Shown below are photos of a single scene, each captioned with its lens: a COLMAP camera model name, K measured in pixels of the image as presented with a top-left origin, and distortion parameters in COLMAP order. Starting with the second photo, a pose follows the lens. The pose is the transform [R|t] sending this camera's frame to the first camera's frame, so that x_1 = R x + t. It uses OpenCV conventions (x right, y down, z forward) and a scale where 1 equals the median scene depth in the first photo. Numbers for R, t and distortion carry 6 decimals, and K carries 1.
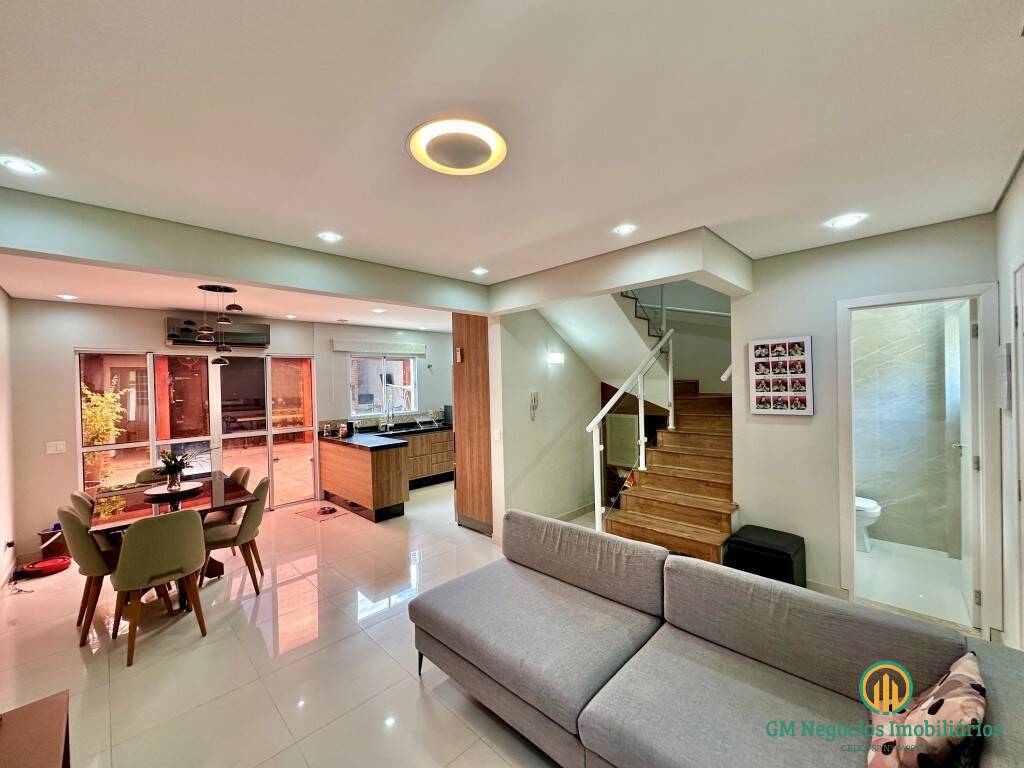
lens RADIAL K [[408.1, 0, 513.3], [0, 408.1, 385.9], [0, 0, 1]] dist [-0.006500, 0.001839]
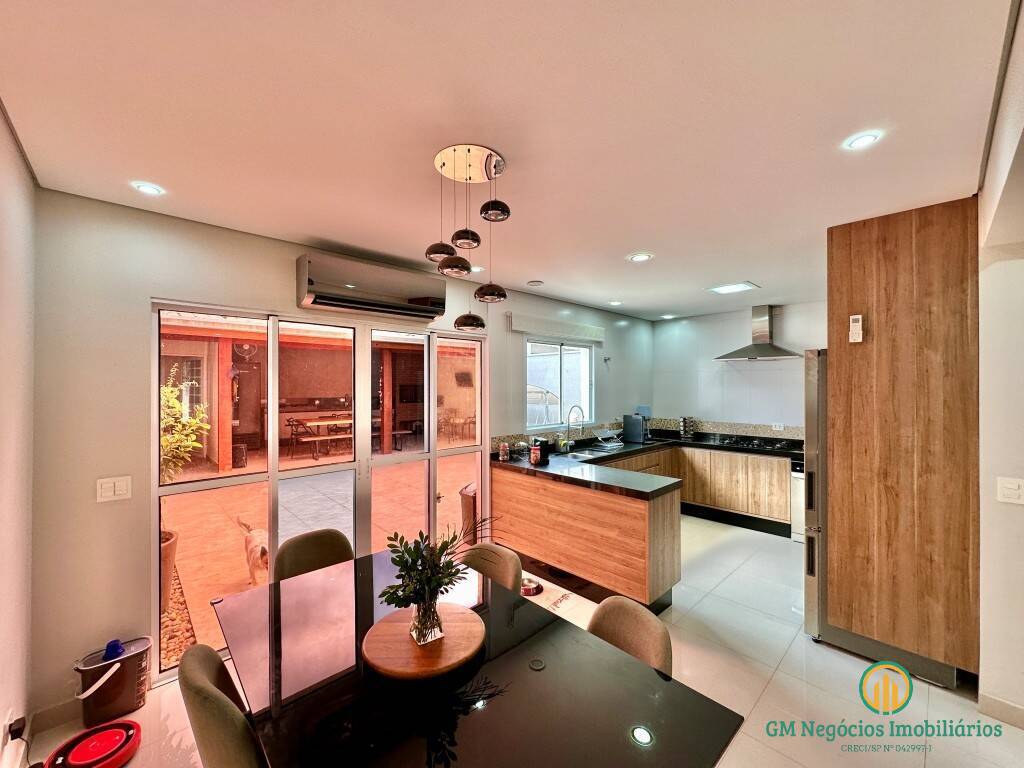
lens RADIAL K [[408.1, 0, 511.1], [0, 408.1, 382.3], [0, 0, 1]] dist [-0.006500, 0.001839]
pose [[0.999315, 0.022616, -0.029305, -0.433921], [-0.023113, 0.999593, -0.016724, 0.009456], [0.028915, 0.017390, 0.999431, 0.353315]]
